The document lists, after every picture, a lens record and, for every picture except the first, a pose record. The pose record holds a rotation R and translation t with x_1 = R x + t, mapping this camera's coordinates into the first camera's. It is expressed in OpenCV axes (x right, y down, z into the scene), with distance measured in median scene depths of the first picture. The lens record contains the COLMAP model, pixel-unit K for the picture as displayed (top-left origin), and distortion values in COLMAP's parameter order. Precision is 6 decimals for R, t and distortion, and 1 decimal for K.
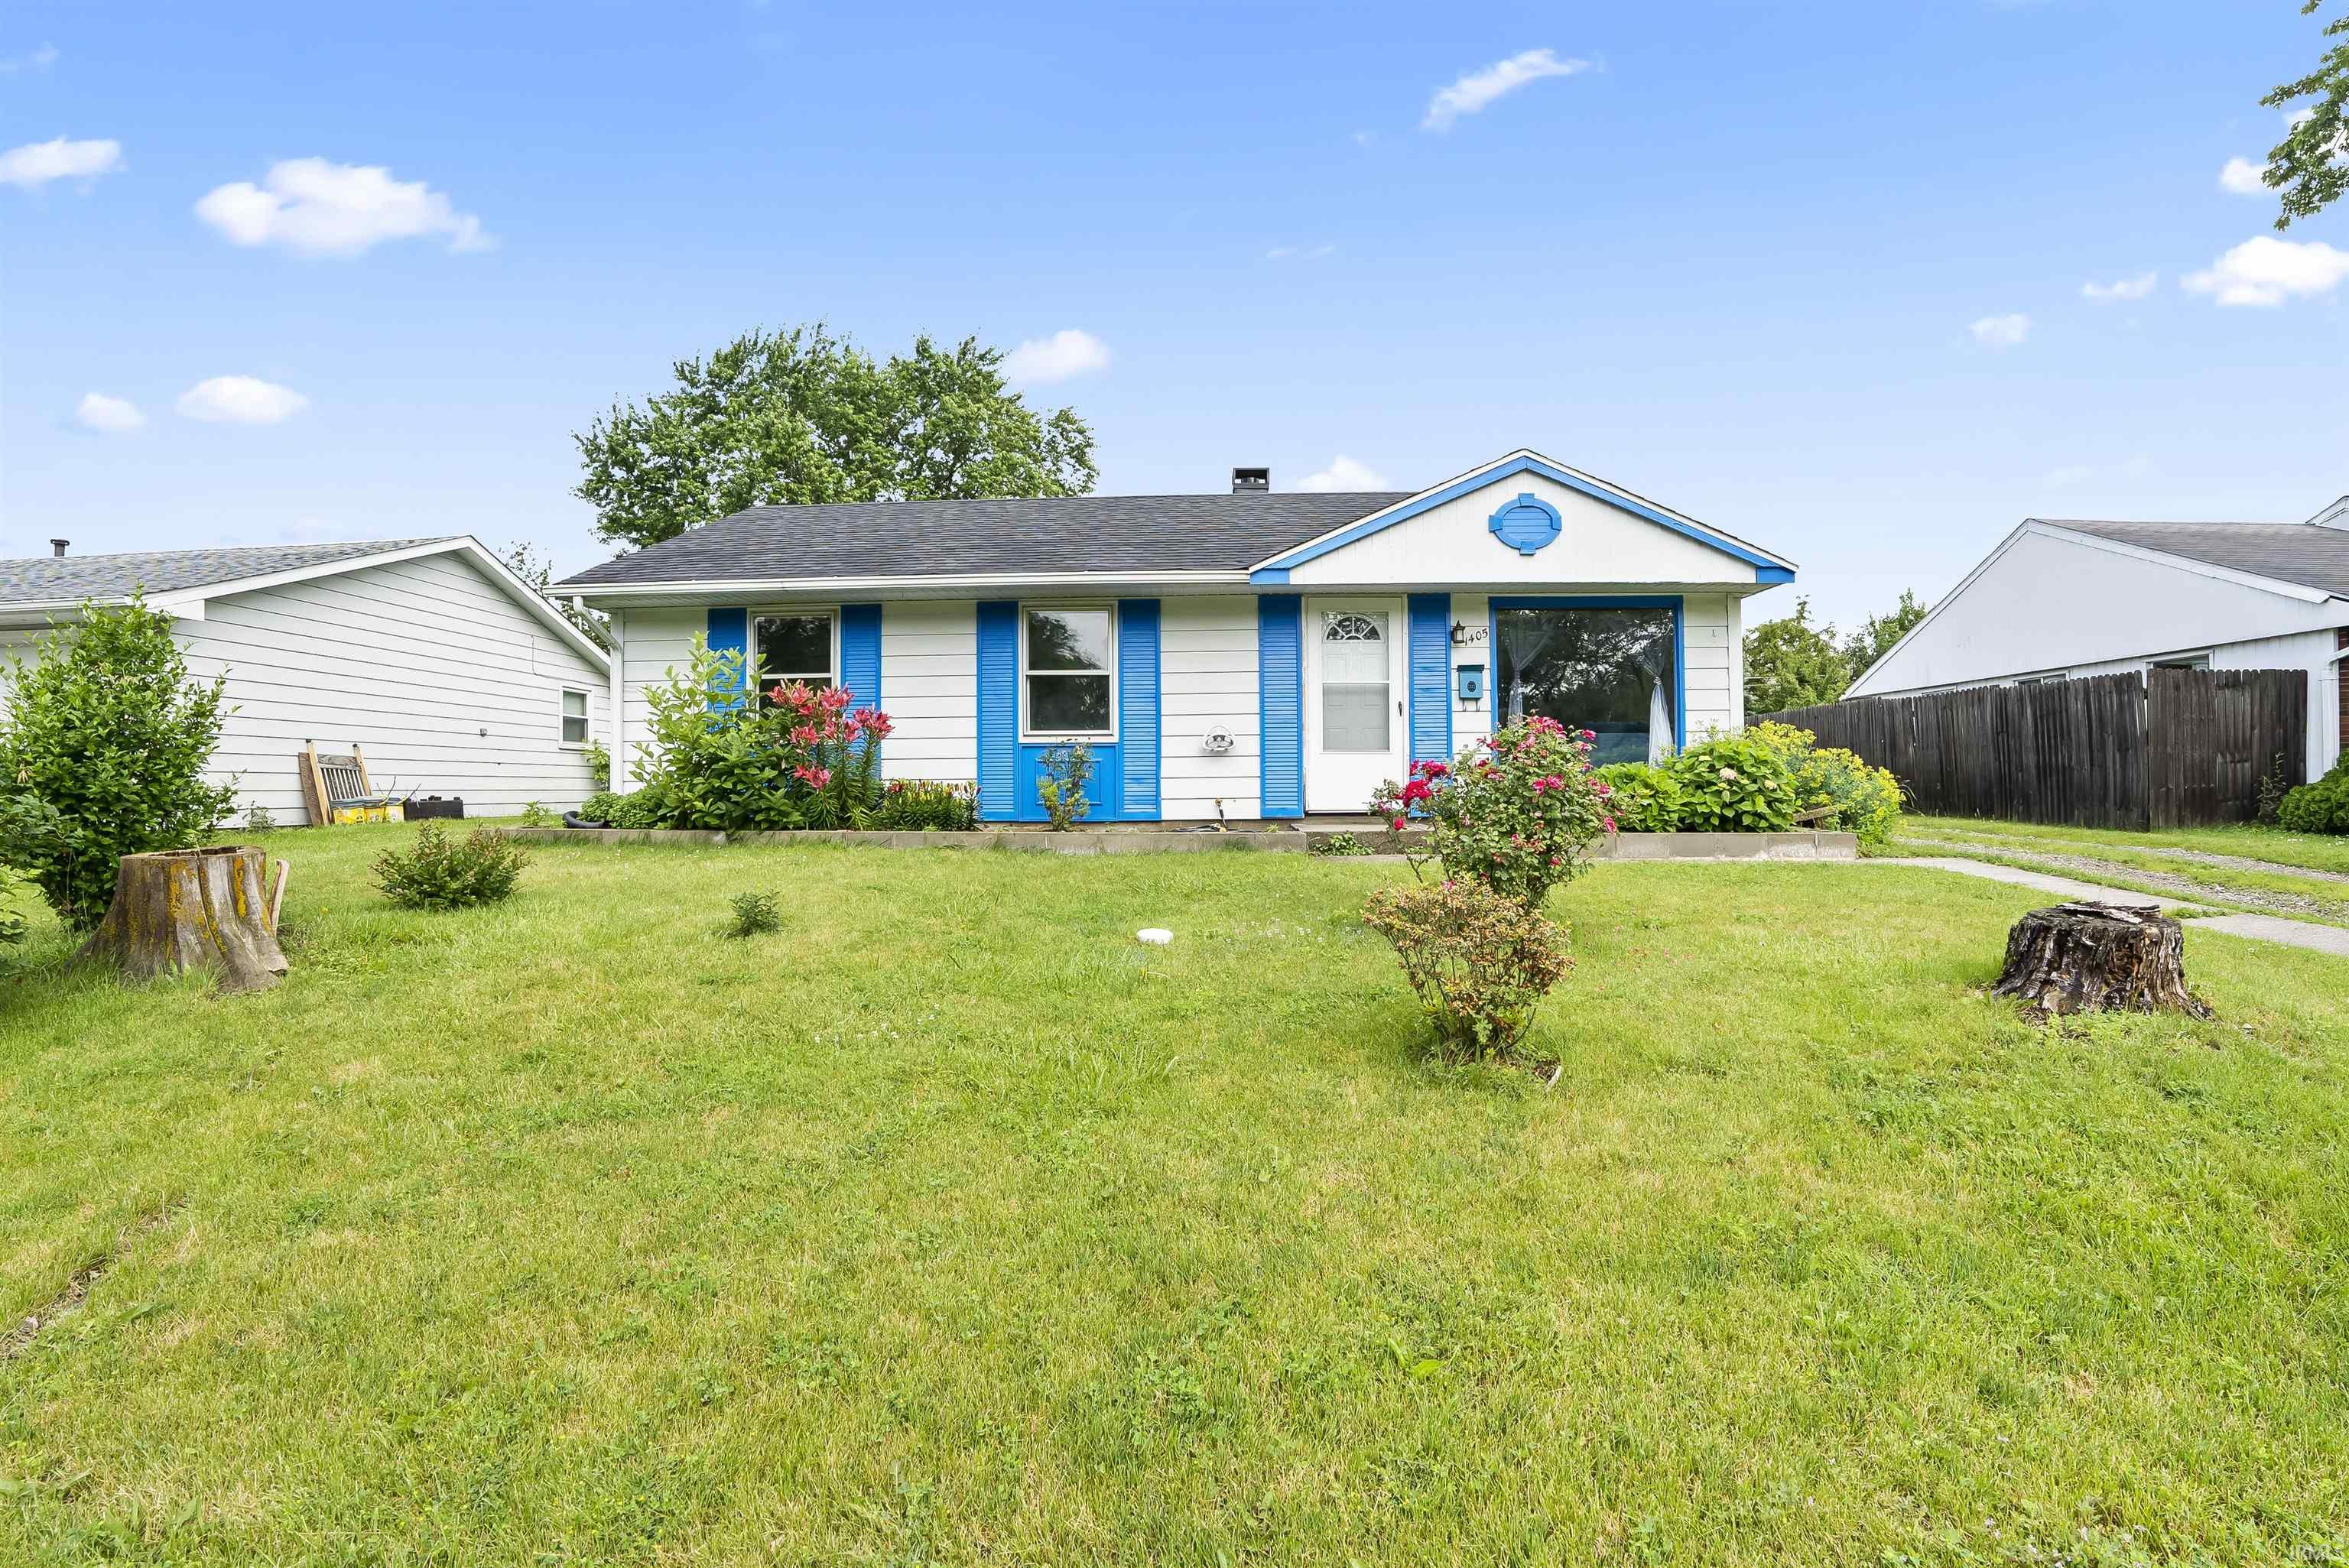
lens RADIAL K [[1077.9, 0, 1174.5], [0, 1077.9, 784.0], [0, 0, 1]] dist [-0.111290, 0.030907]
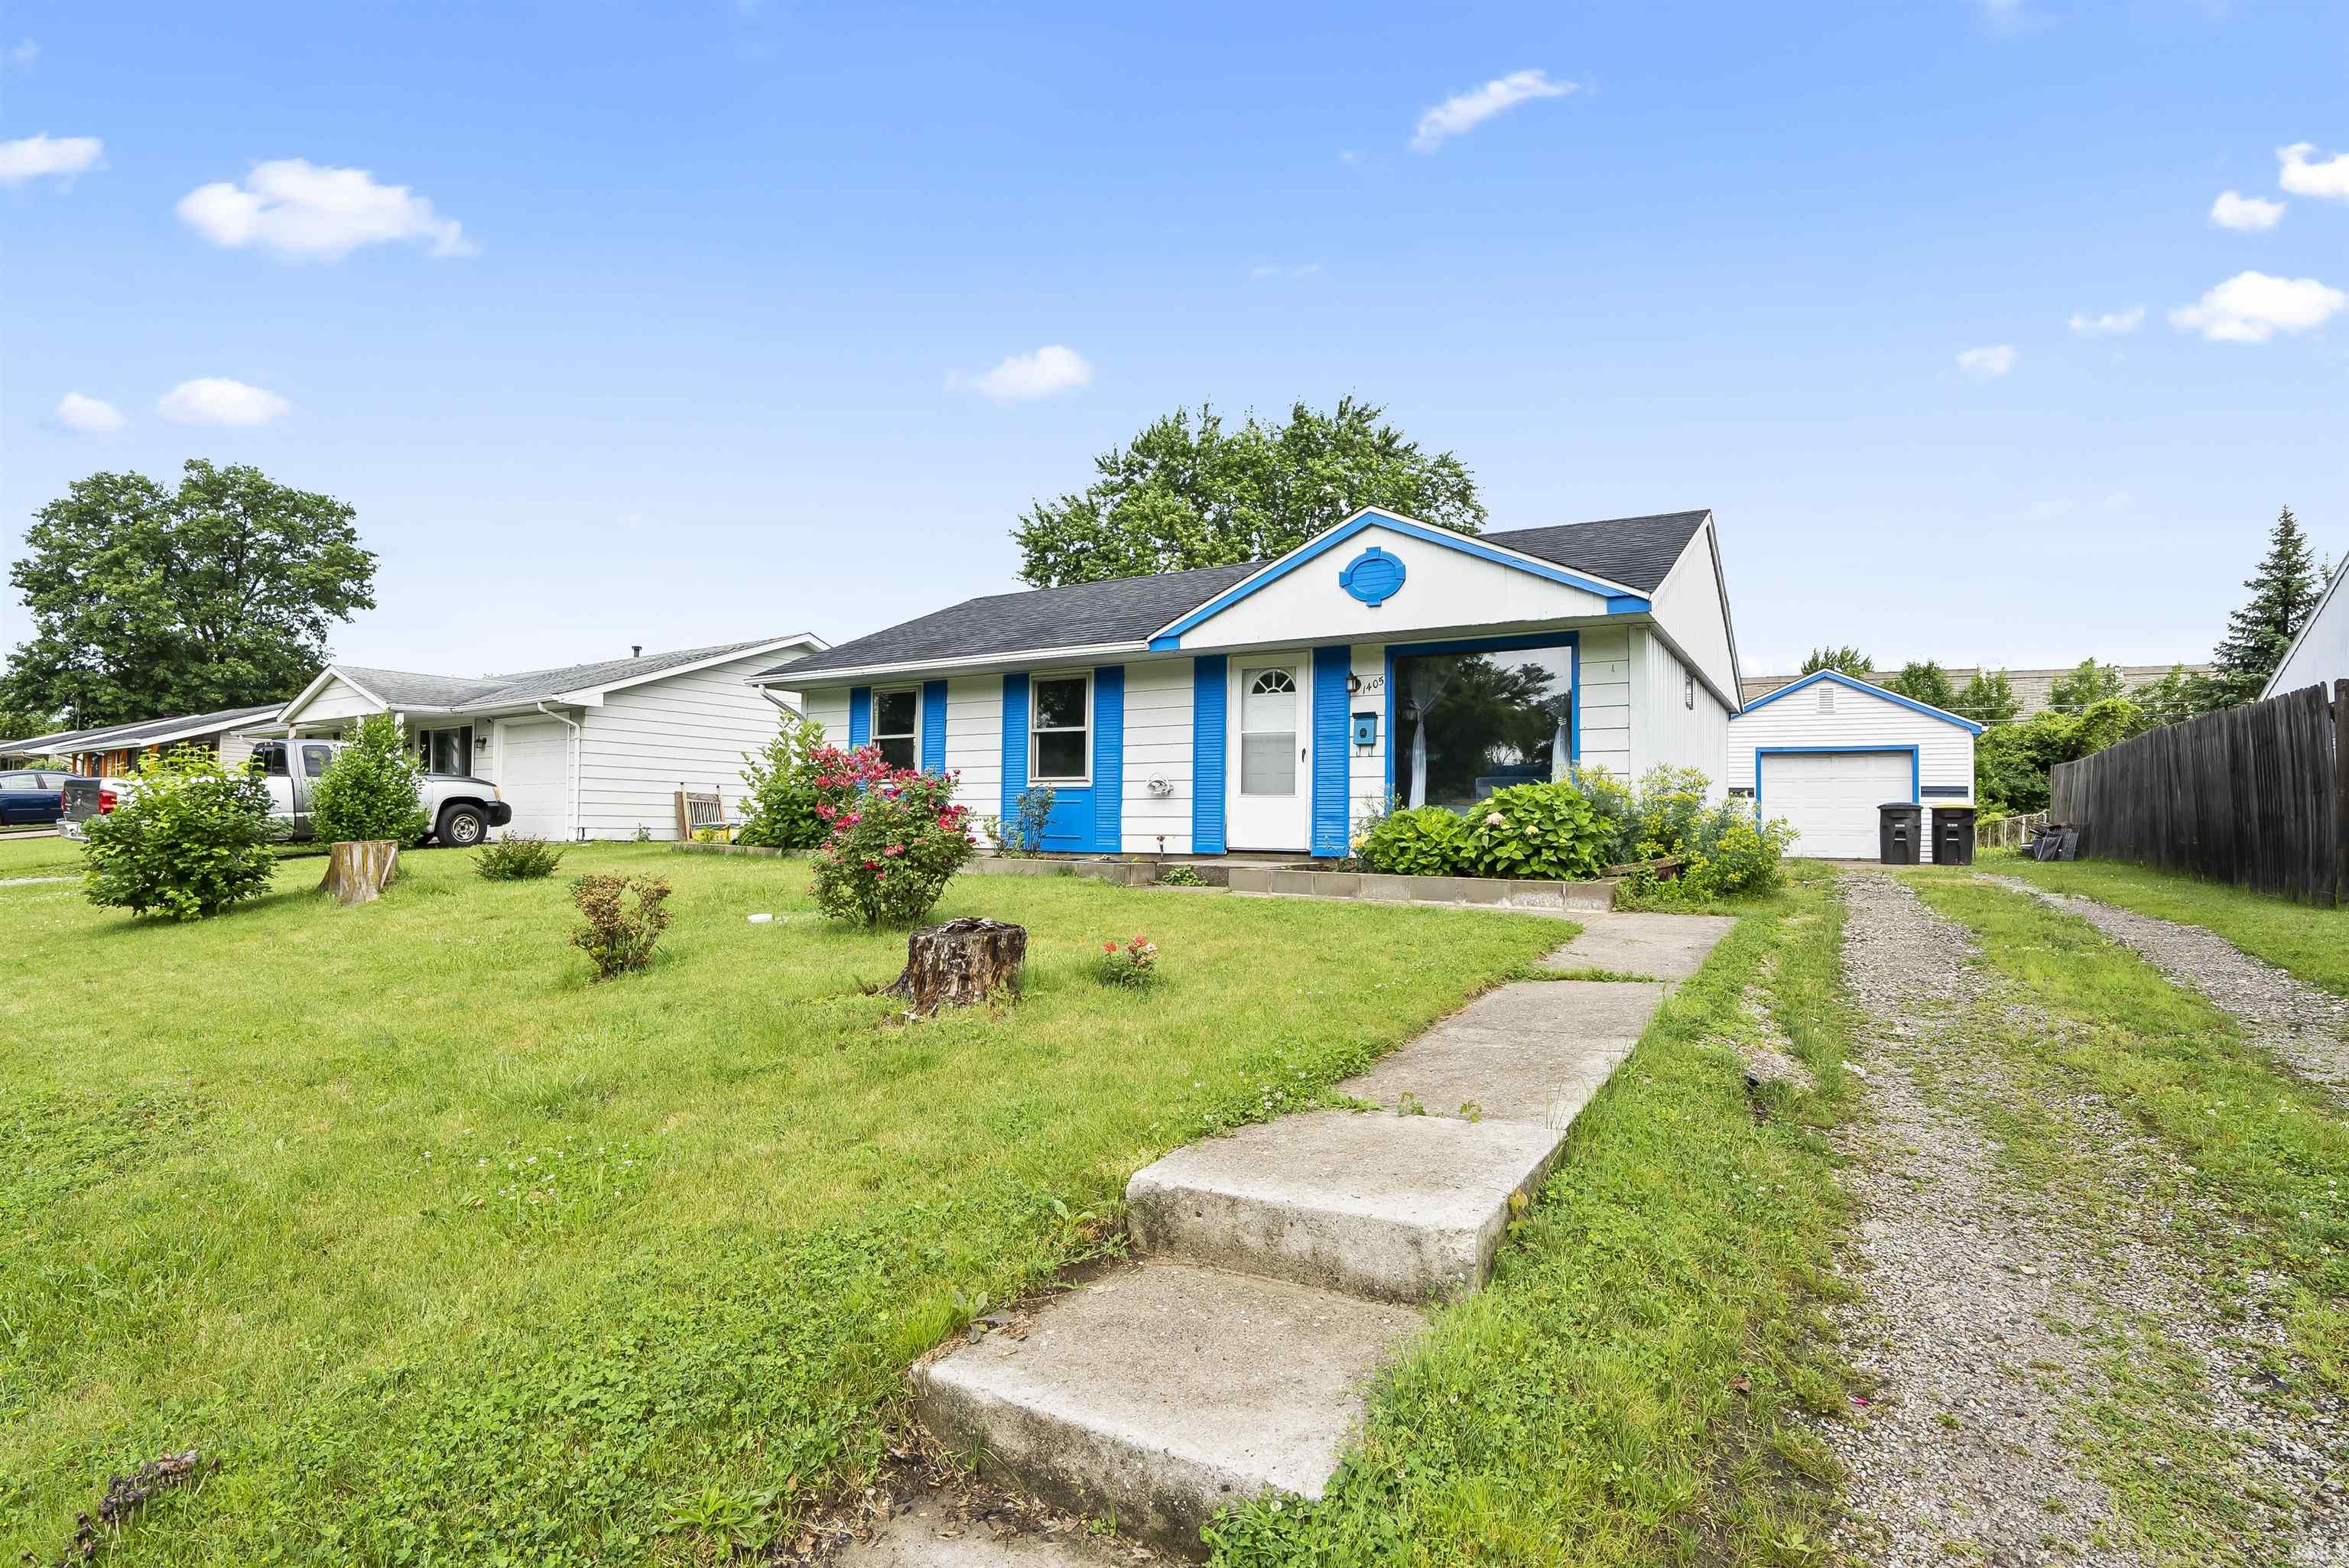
lens RADIAL K [[1103.9, 0, 1194.9], [0, 1103.9, 789.4], [0, 0, 1]] dist [-0.115403, 0.034262]
pose [[0.876589, 0.001341, -0.481237, 0.641963], [-0.017310, 0.999437, -0.028746, -0.002401], [0.480928, 0.033529, 0.876119, -0.020350]]
